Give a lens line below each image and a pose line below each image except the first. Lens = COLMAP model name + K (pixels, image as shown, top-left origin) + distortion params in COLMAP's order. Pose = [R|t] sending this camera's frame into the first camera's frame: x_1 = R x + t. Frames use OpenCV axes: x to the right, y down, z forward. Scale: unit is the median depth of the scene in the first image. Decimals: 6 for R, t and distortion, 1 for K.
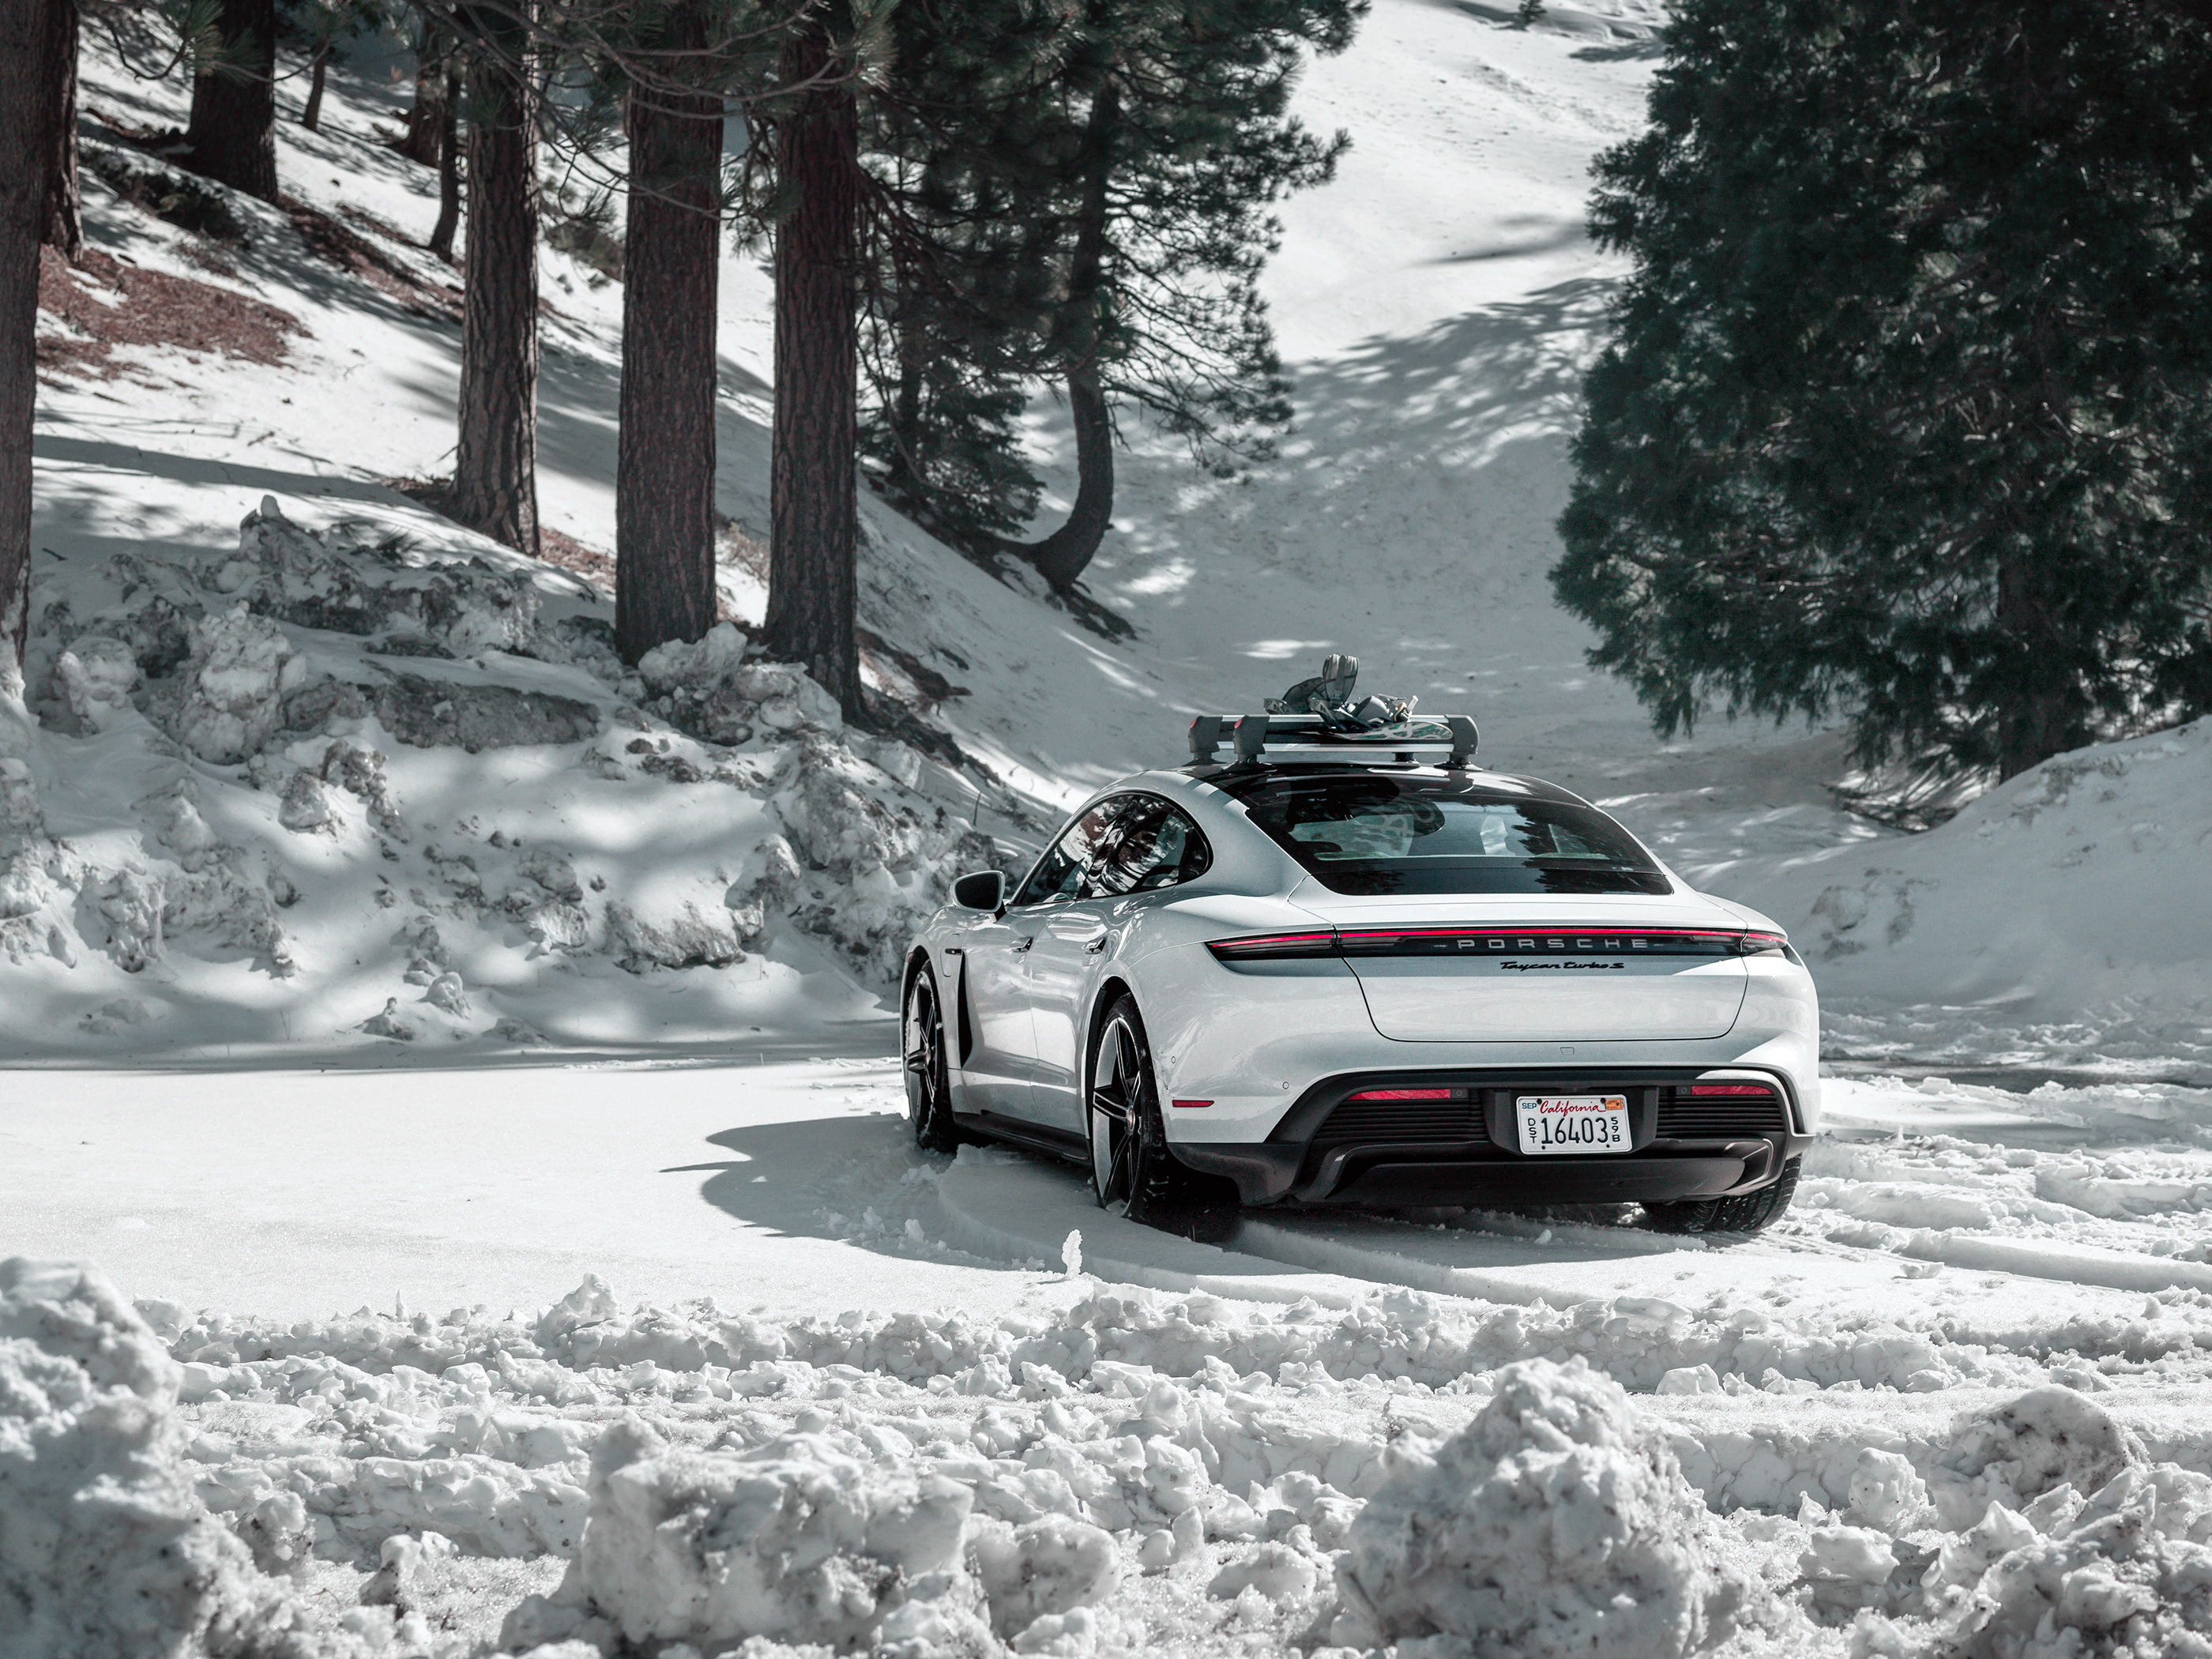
lens RADIAL K [[3600.7, 0, 1104.2], [0, 3600.7, 830.8], [0, 0, 1]] dist [0.000088, 0.000000]
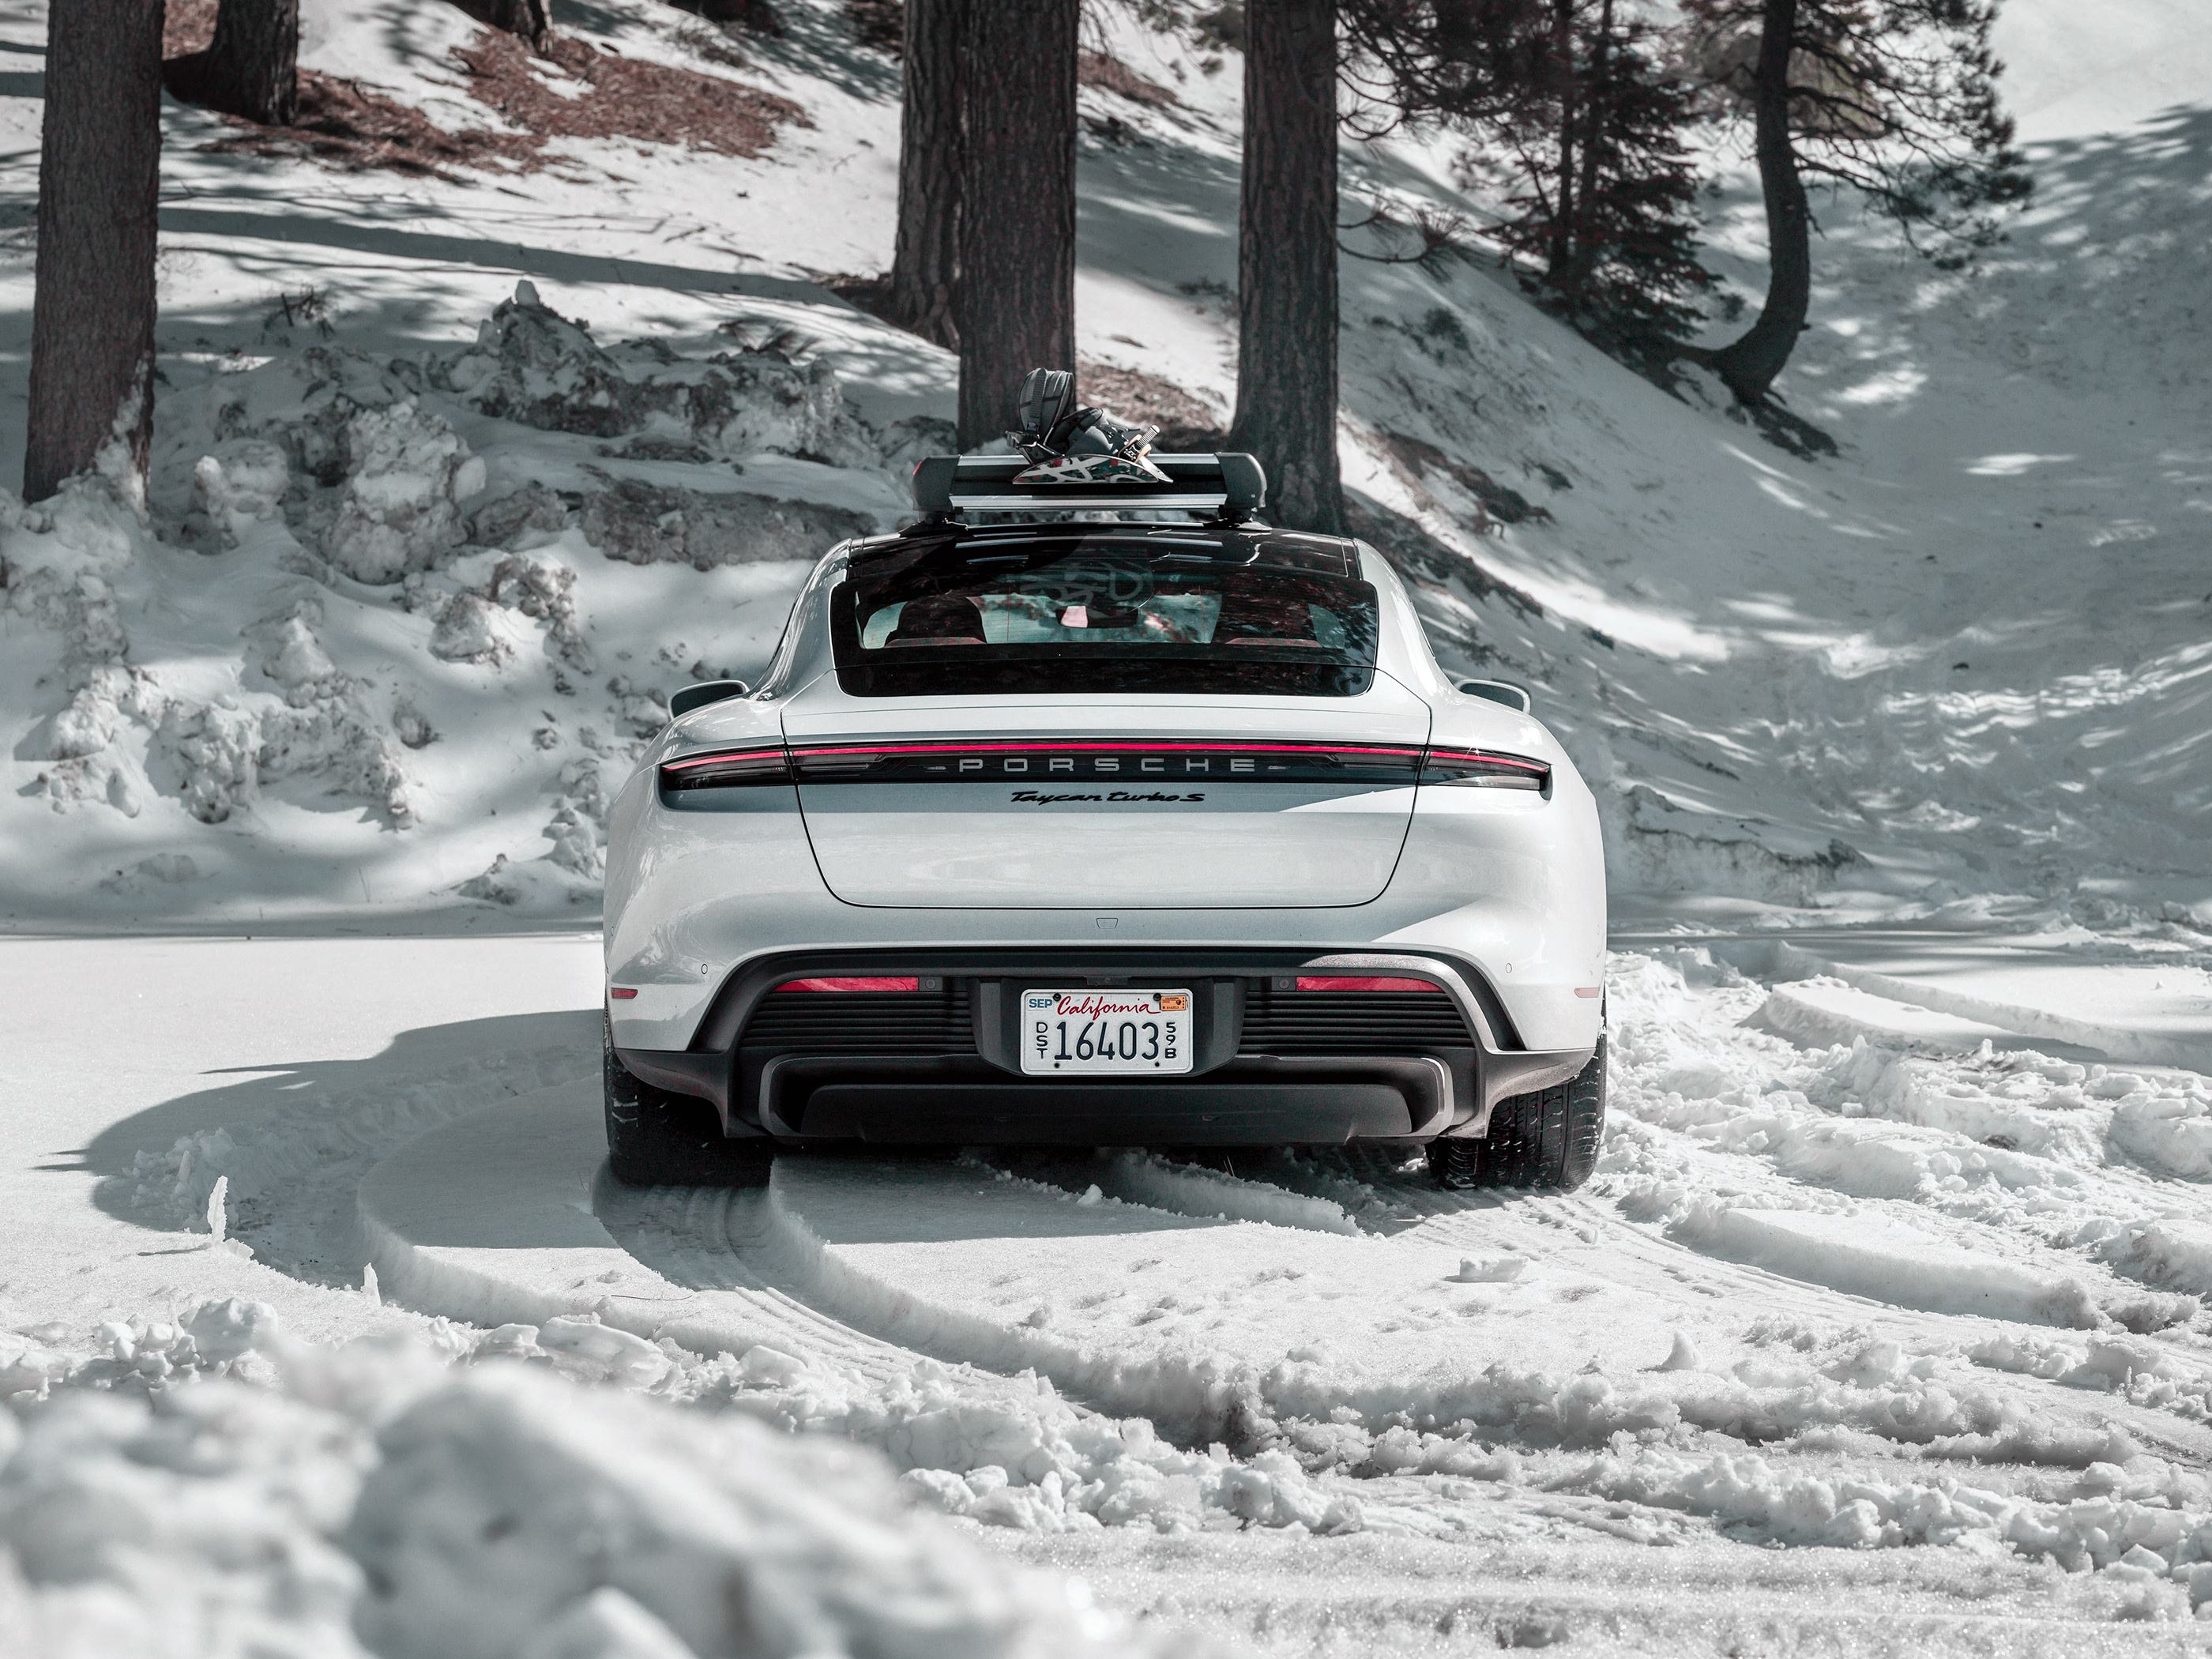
lens RADIAL K [[3857.5, 0, 1109.0], [0, 3857.5, 830.4], [0, 0, 1]] dist [0.016207, 0.000000]
pose [[0.974629, 0.003253, -0.223805, 0.114402], [0.004939, 0.999338, 0.036036, 0.006921], [0.223774, -0.036227, 0.973968, 0.115786]]
